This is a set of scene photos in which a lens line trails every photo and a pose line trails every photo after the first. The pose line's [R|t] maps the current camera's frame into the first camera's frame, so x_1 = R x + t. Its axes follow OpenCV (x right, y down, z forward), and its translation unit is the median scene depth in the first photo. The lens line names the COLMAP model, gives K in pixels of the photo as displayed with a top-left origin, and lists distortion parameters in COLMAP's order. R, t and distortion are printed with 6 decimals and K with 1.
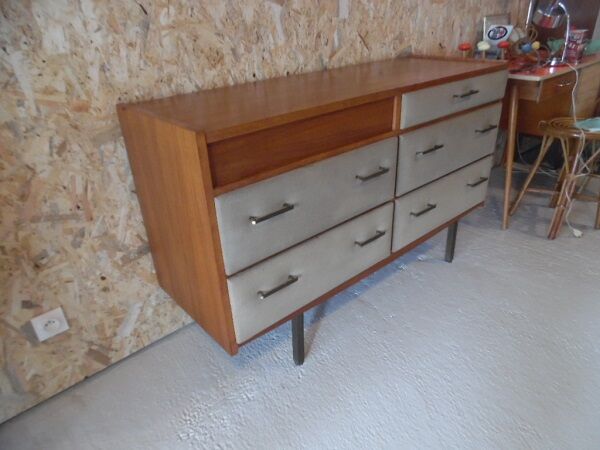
lens RADIAL K [[423.9, 0, 303.4], [0, 423.9, 224.3], [0, 0, 1]] dist [-0.001135, 0.004553]
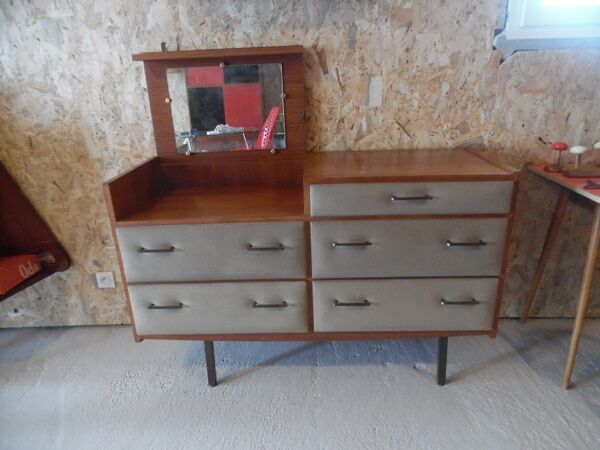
lens RADIAL K [[423.9, 0, 300.5], [0, 423.9, 226.3], [0, 0, 1]] dist [-0.001135, 0.004553]
pose [[0.730242, 0.250146, -0.635746, 0.850189], [-0.307471, 0.951323, 0.021142, -0.204739], [0.610089, 0.180034, 0.771608, 0.155925]]
